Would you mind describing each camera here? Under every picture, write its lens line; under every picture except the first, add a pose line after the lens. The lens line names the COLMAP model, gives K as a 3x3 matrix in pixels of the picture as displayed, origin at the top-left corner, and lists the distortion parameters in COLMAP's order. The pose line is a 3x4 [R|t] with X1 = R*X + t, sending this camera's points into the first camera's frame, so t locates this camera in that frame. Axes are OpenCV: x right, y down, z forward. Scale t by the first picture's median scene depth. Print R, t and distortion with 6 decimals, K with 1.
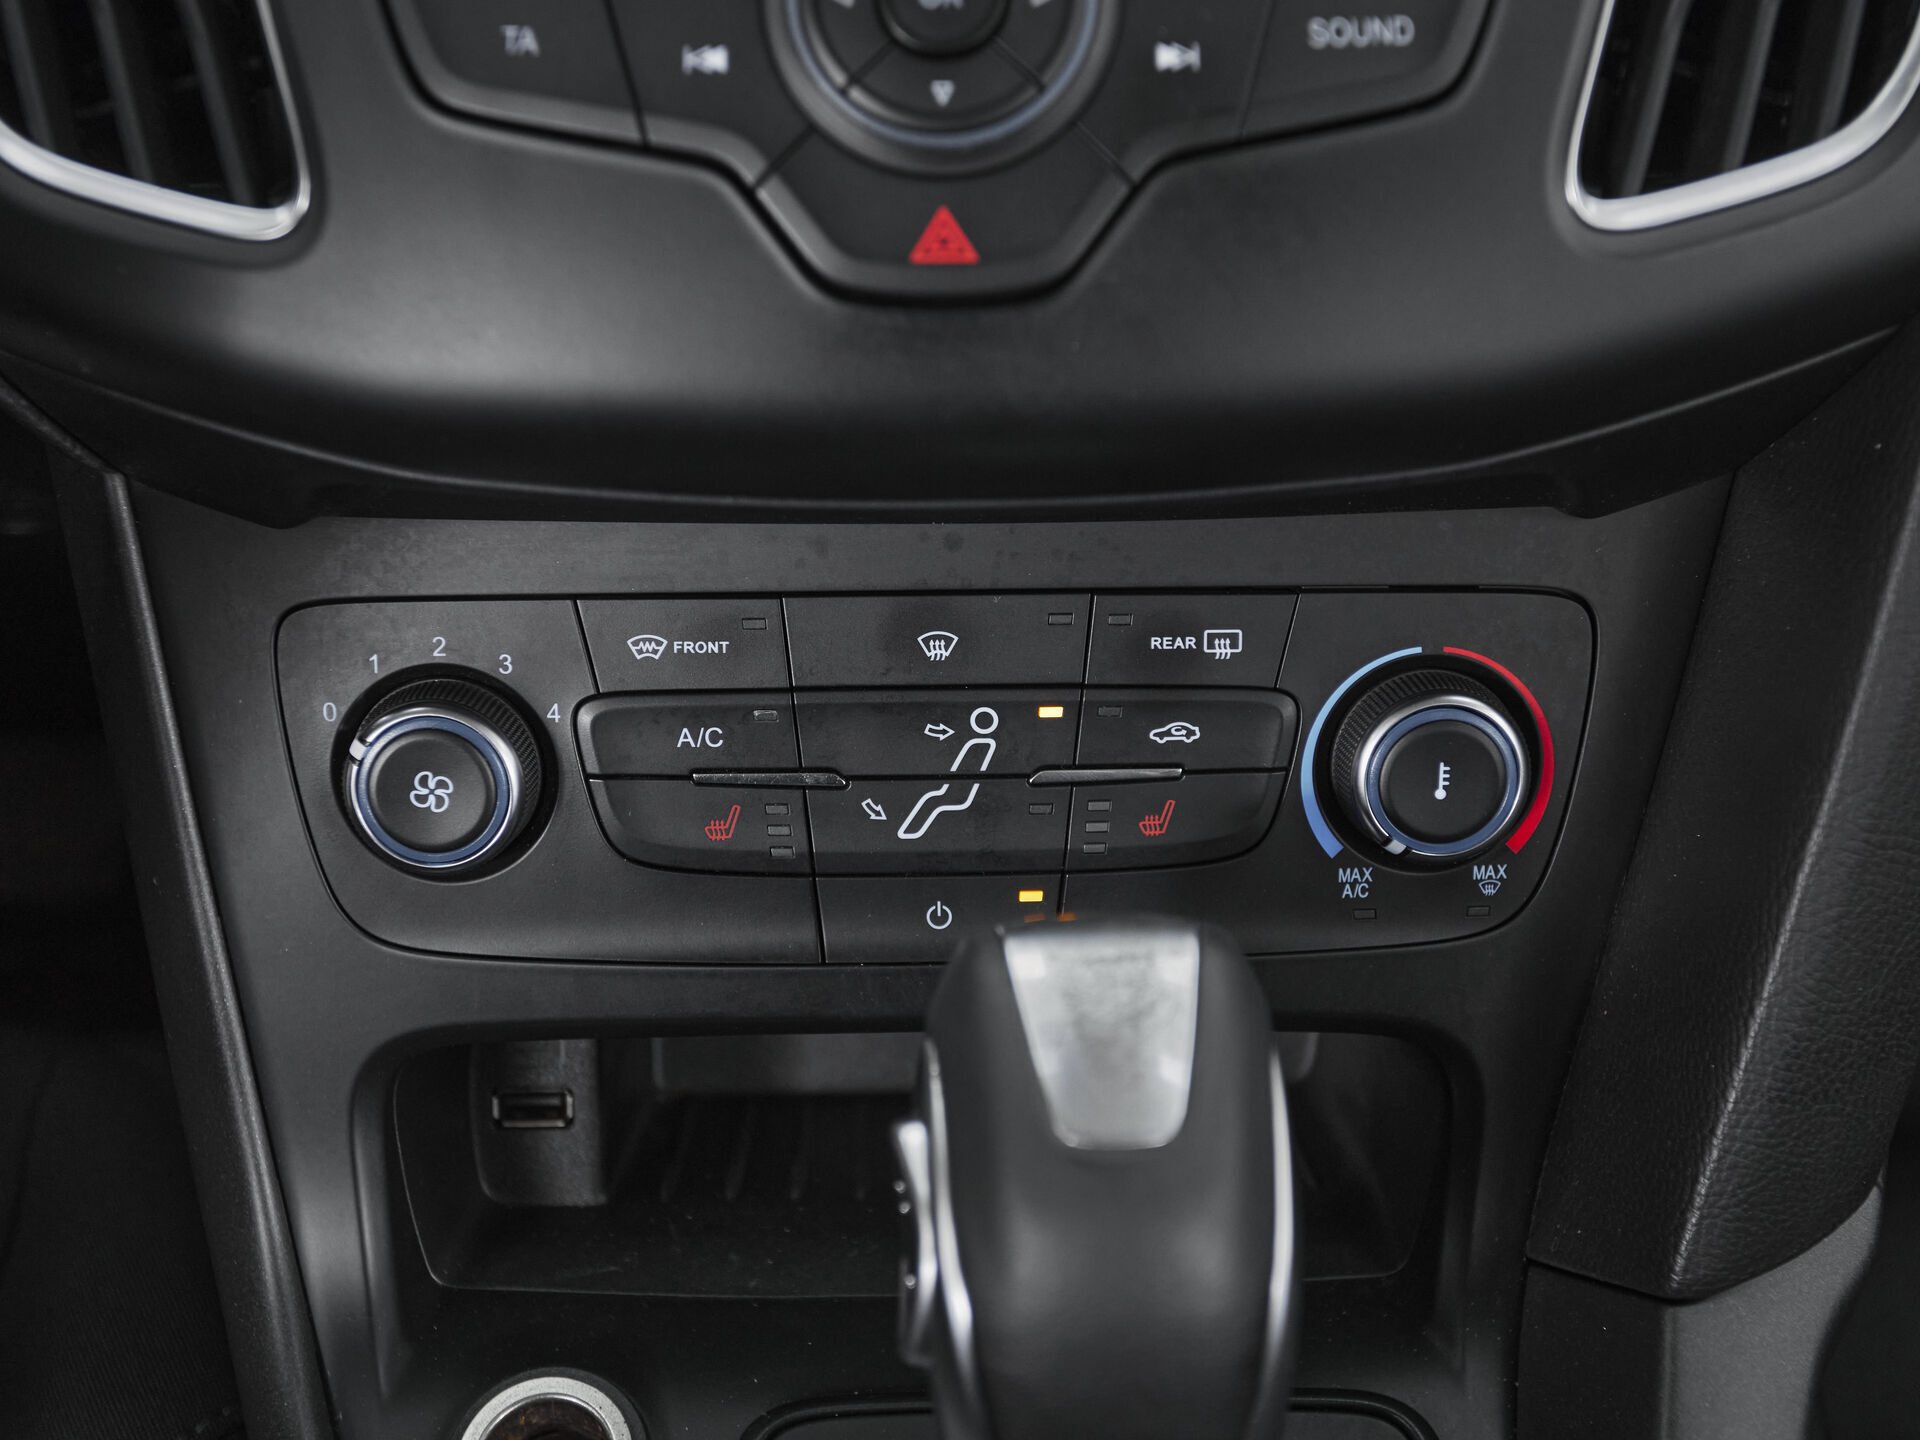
lens RADIAL K [[2366.1, 0, 945.2], [0, 2366.1, 730.5], [0, 0, 1]] dist [0.022894, 0.000000]
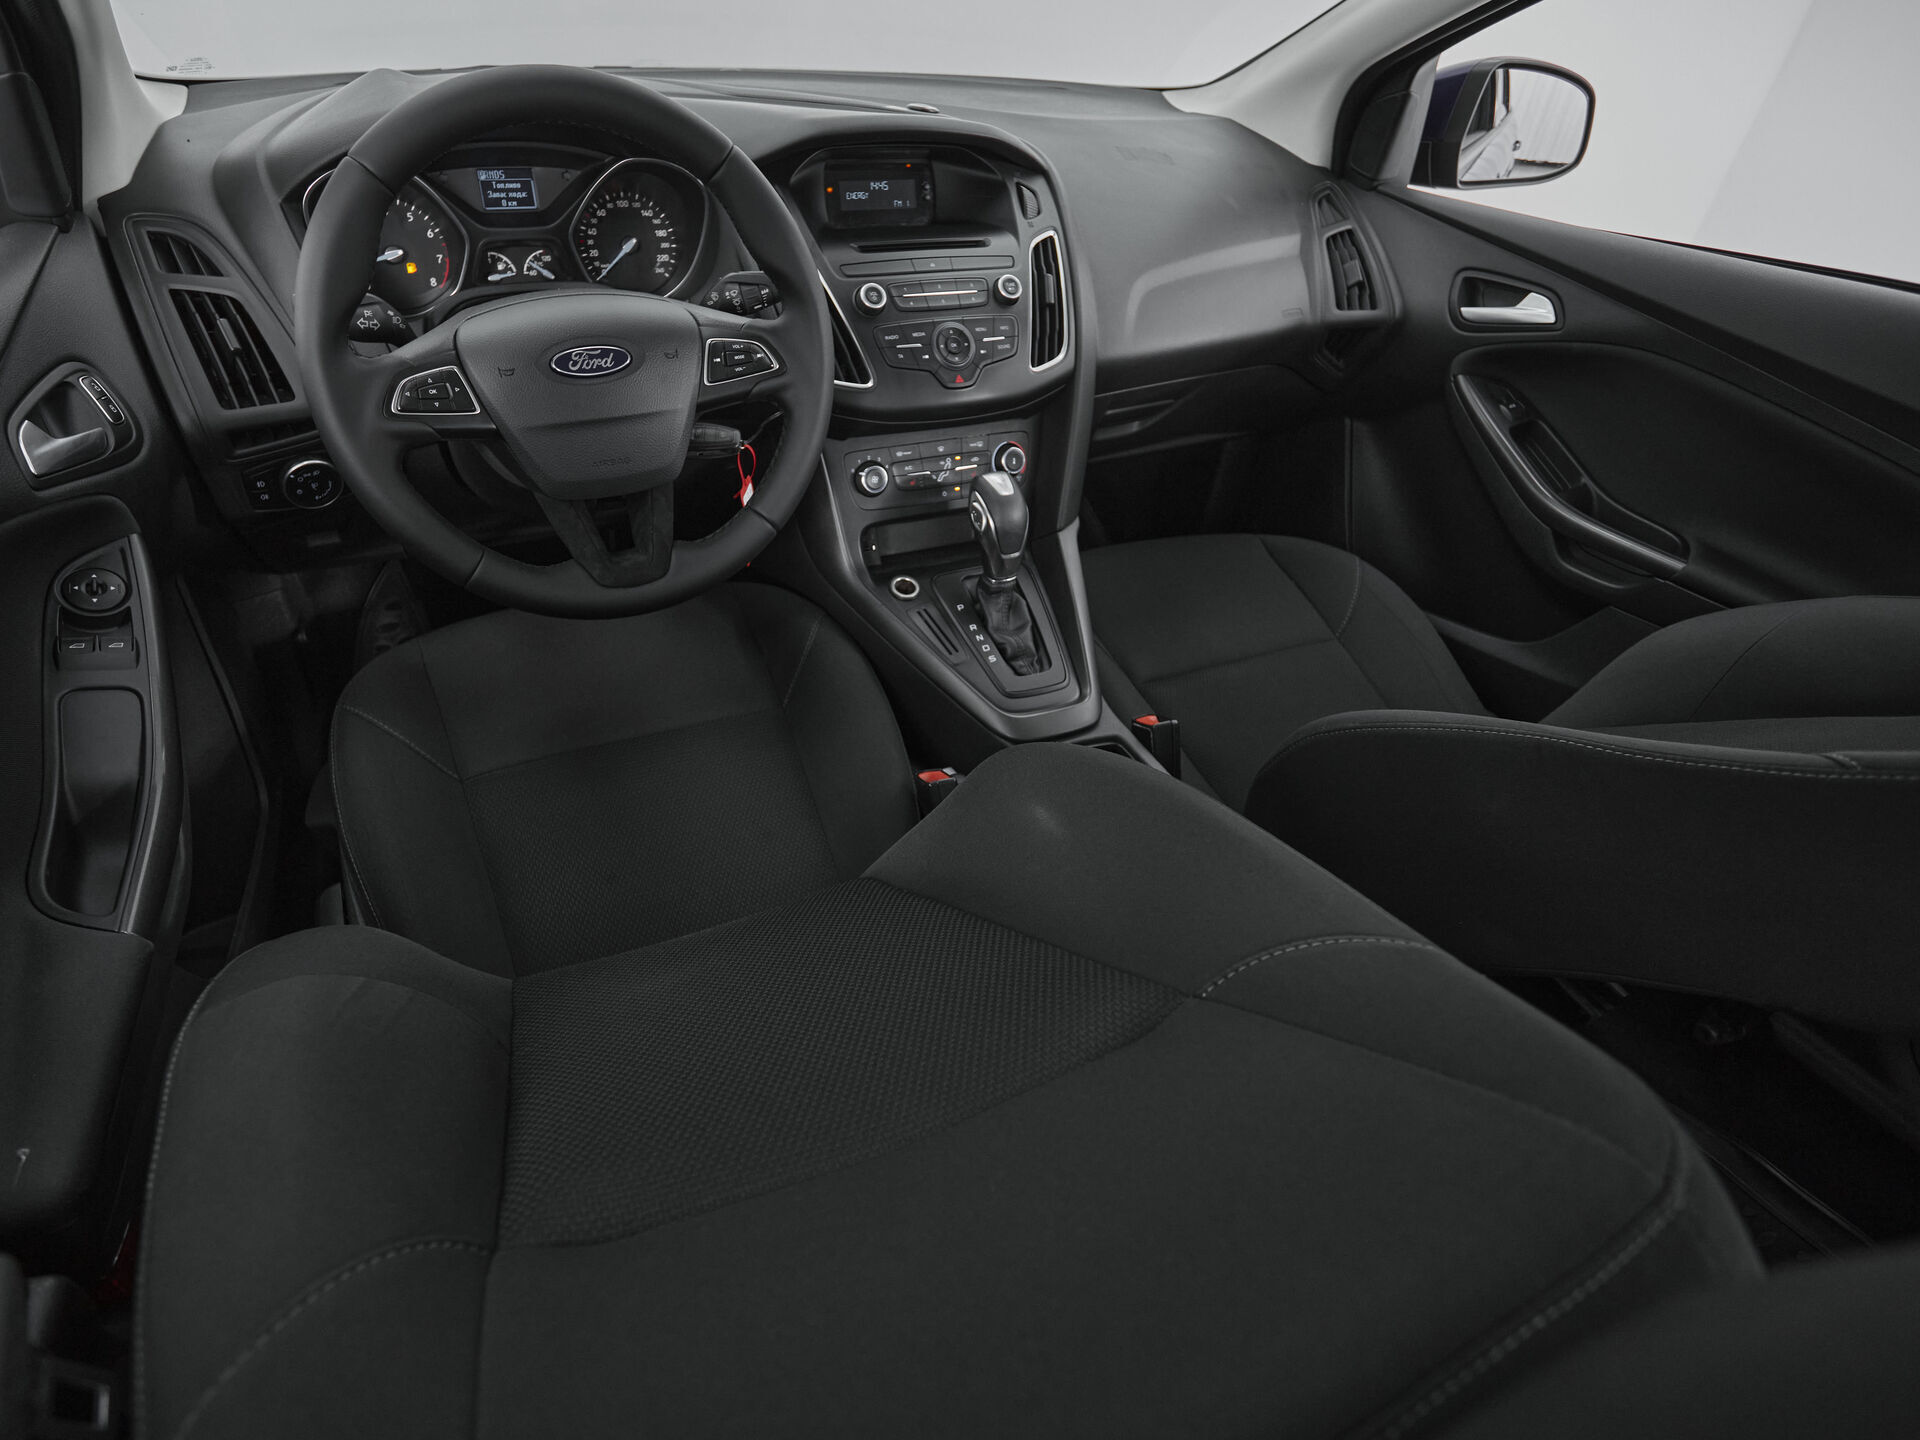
lens RADIAL K [[1023.0, 0, 875.1], [0, 1023.0, 726.4], [0, 0, 1]] dist [0.001610, -0.006004]
pose [[0.922693, -0.196949, 0.331433, -1.249863], [0.179825, 0.980284, 0.081896, 0.447563], [-0.341028, -0.015965, 0.939918, -1.578858]]
